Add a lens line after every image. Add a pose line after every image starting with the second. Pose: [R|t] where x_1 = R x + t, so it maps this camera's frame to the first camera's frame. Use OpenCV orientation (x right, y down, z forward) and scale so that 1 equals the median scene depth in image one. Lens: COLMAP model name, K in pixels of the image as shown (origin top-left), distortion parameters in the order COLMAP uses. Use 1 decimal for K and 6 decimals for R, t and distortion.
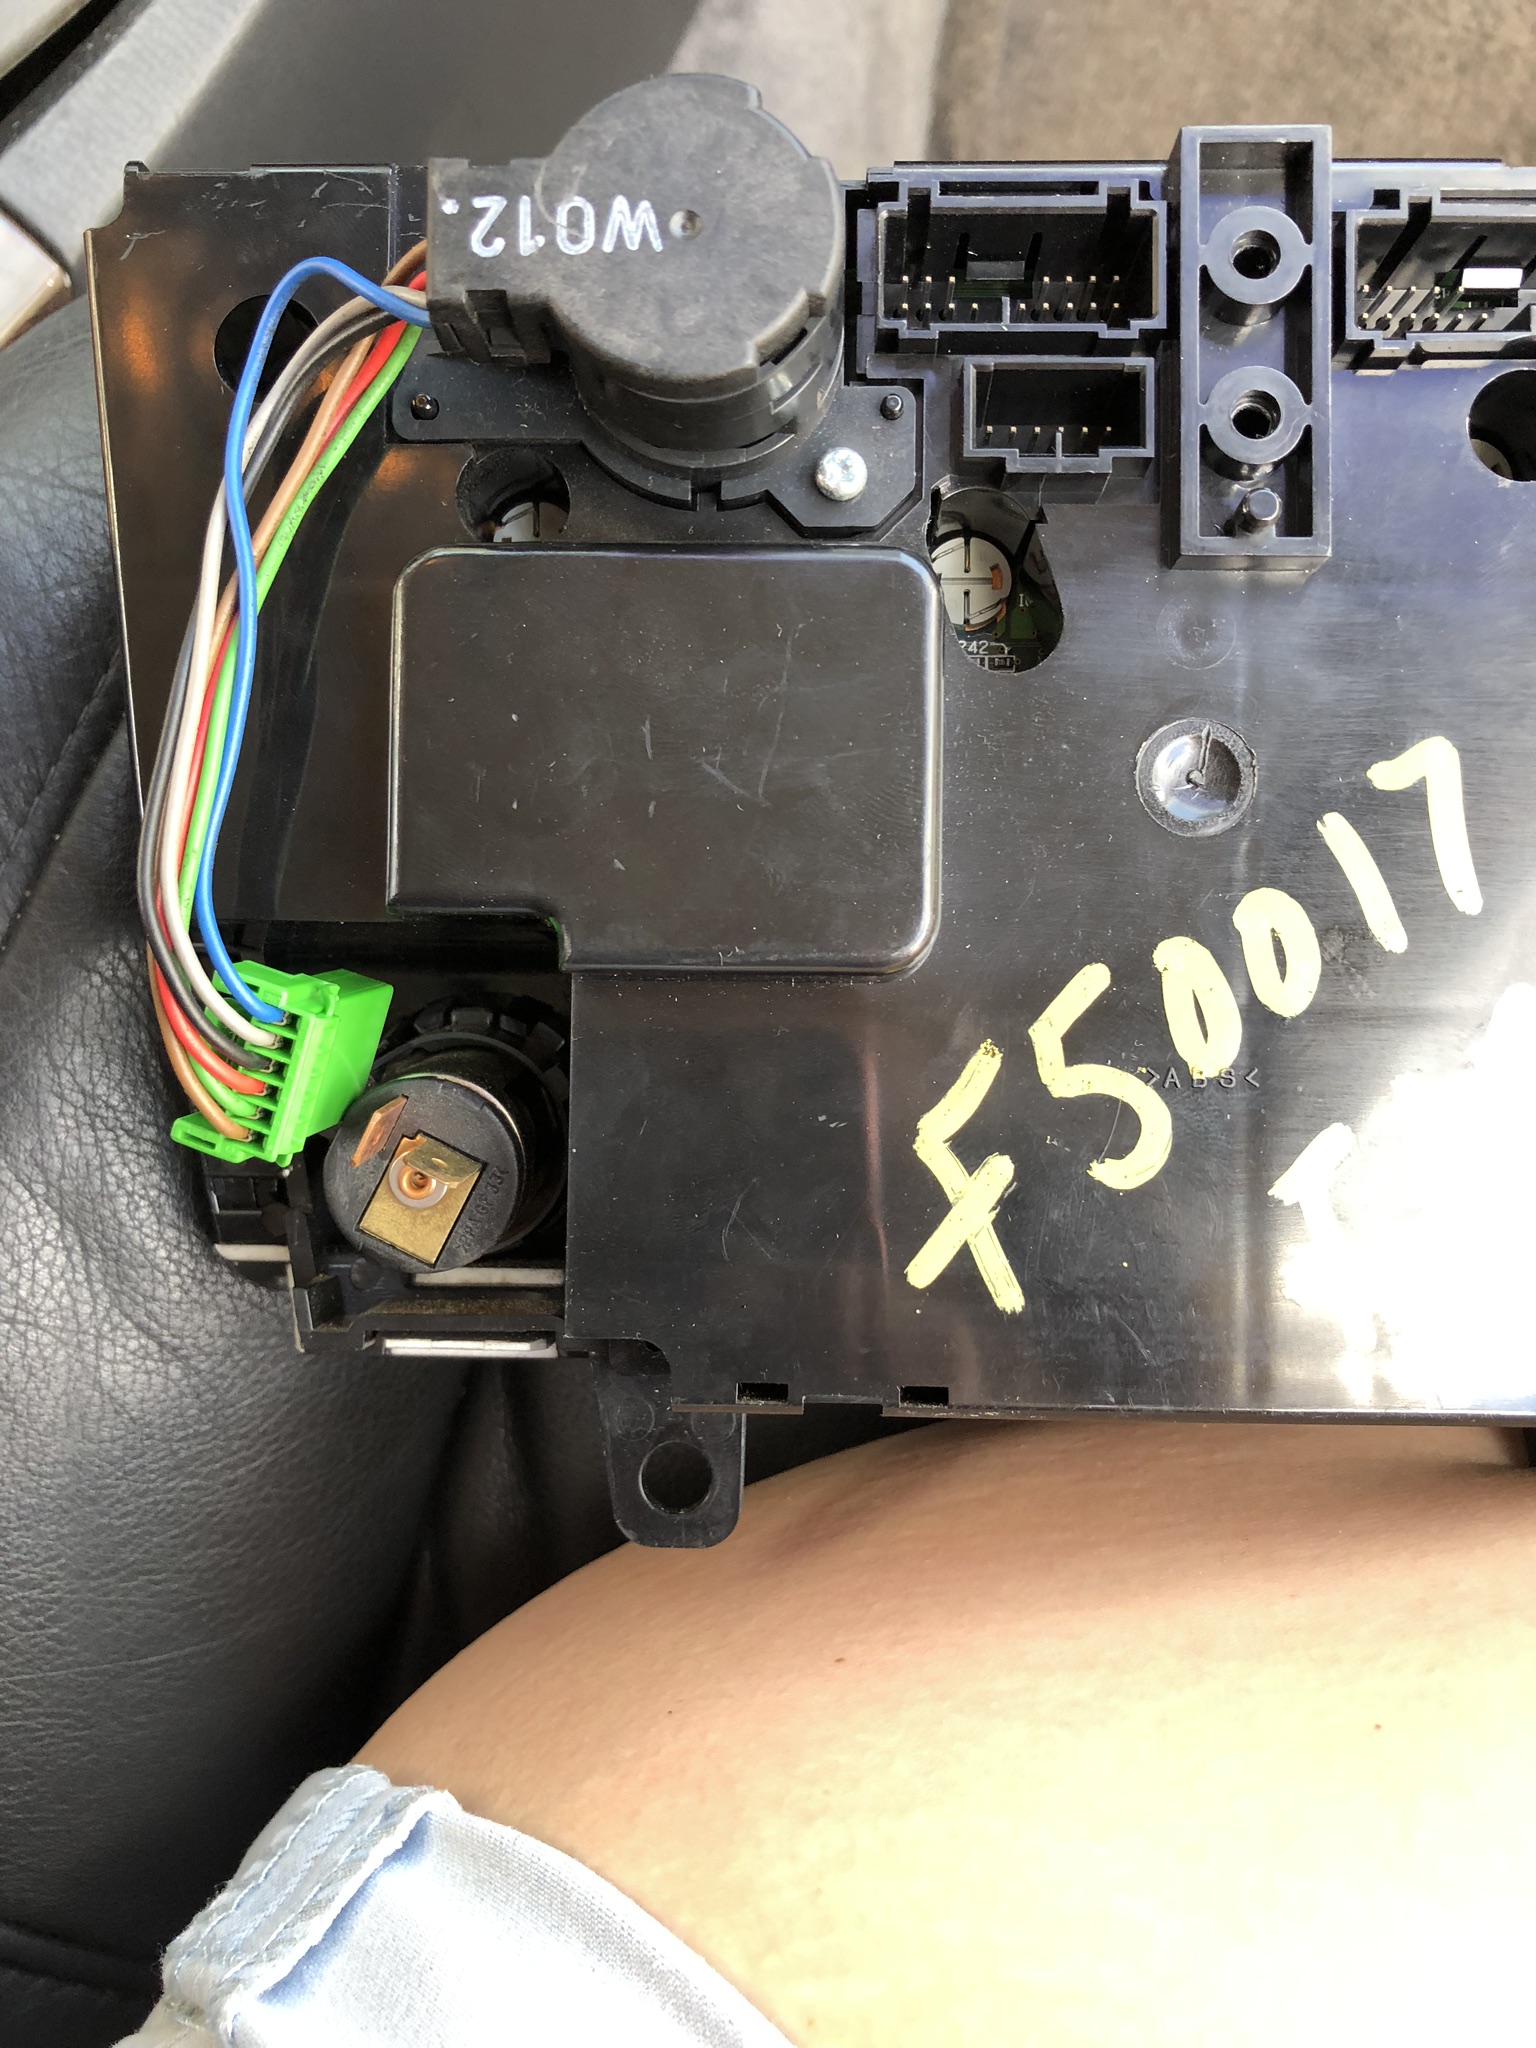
lens RADIAL K [[1681.3, 0, 768.0], [0, 1681.3, 1024.0], [0, 0, 1]] dist [0.005030, -0.013526]
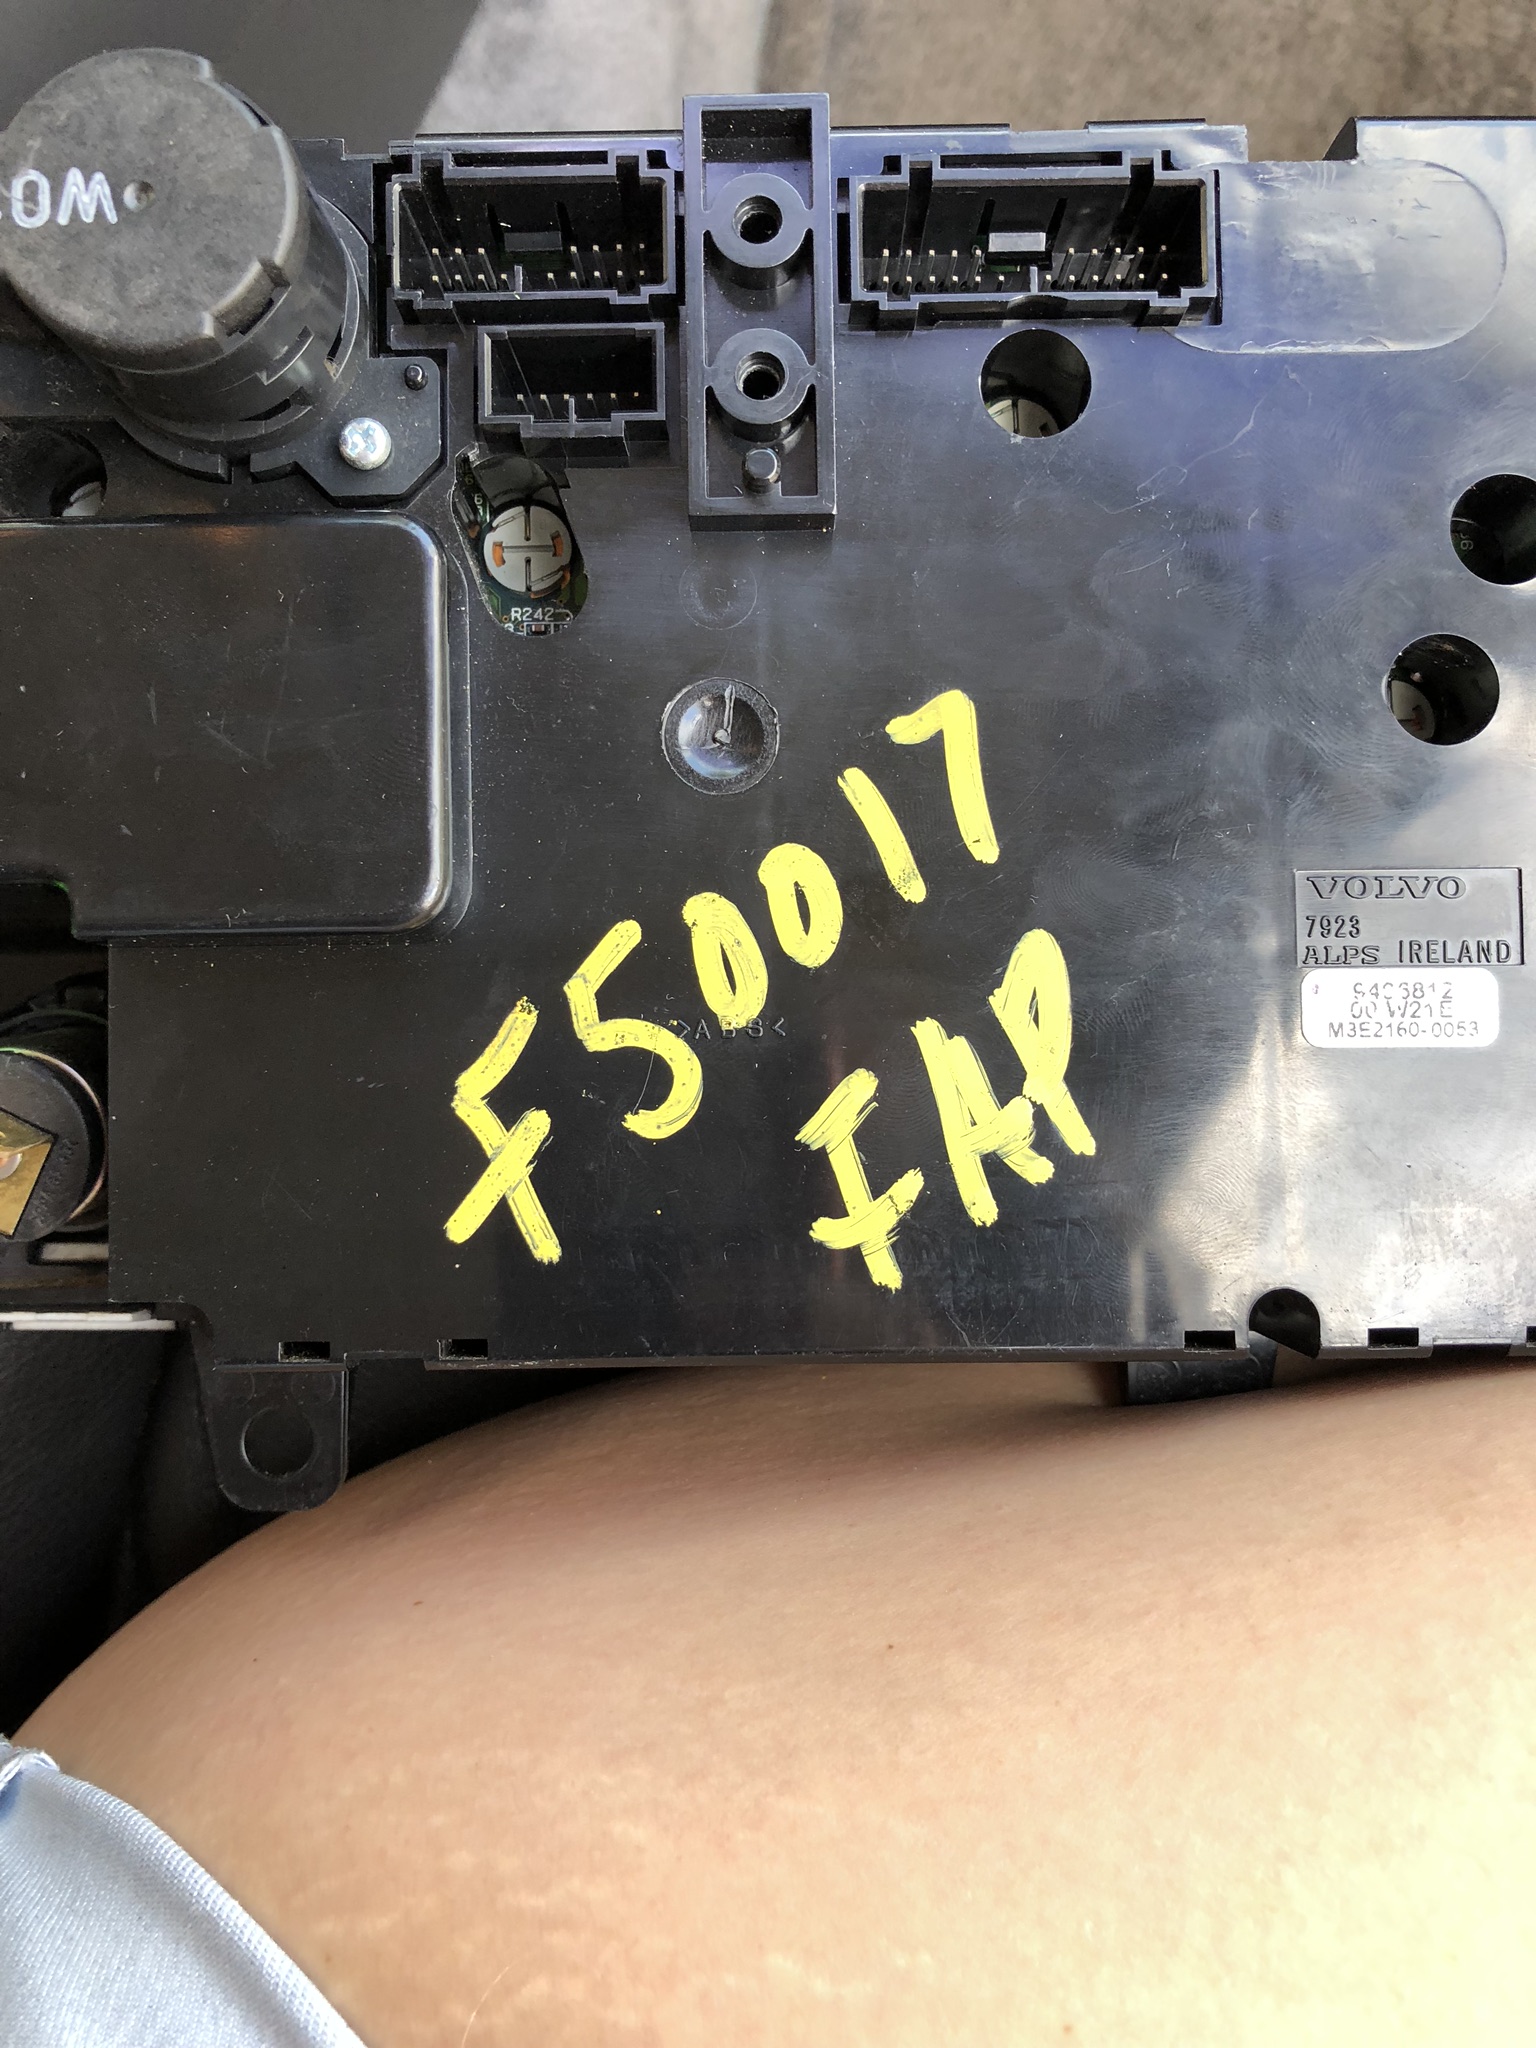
lens RADIAL K [[1691.5, 0, 769.3], [0, 1691.5, 1042.9], [0, 0, 1]] dist [-0.006366, 0.007648]
pose [[0.999529, -0.025640, 0.016841, 0.261337], [0.025514, 0.999645, 0.007637, 0.032884], [-0.017031, -0.007204, 0.999829, -0.026369]]
